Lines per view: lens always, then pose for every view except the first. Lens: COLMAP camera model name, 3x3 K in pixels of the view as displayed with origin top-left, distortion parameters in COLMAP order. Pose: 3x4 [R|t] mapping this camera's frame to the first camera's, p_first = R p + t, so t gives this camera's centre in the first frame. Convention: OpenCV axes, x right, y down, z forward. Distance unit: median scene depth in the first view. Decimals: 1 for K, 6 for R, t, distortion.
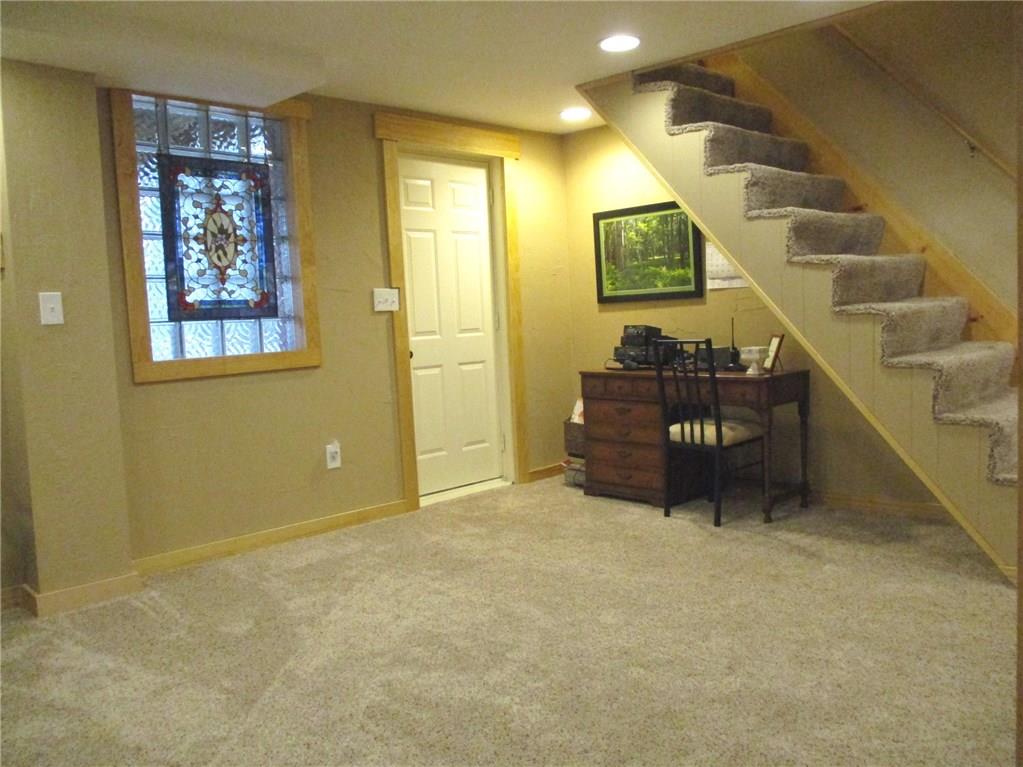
lens RADIAL K [[844.0, 0, 521.1], [0, 844.0, 384.7], [0, 0, 1]] dist [-0.038717, 0.003396]
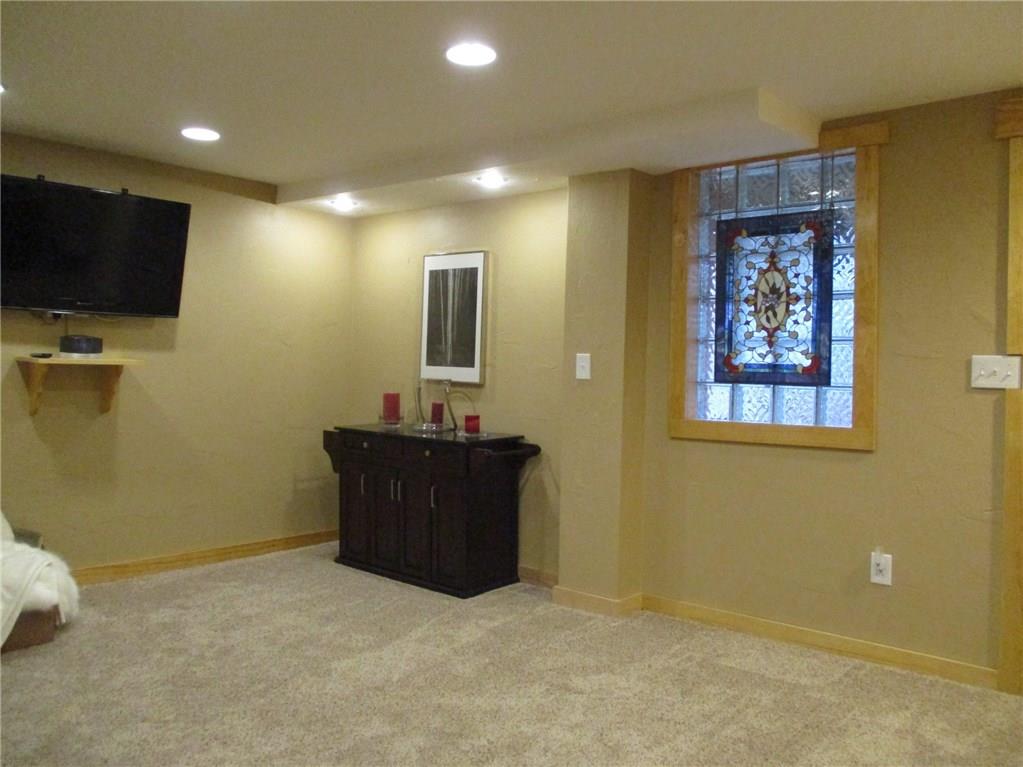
lens RADIAL K [[844.0, 0, 520.5], [0, 844.0, 384.3], [0, 0, 1]] dist [-0.038717, 0.003396]
pose [[0.070754, 0.068361, -0.995149, 0.567792], [-0.103170, 0.992800, 0.060864, -0.107777], [0.992144, 0.098363, 0.077297, 0.660439]]
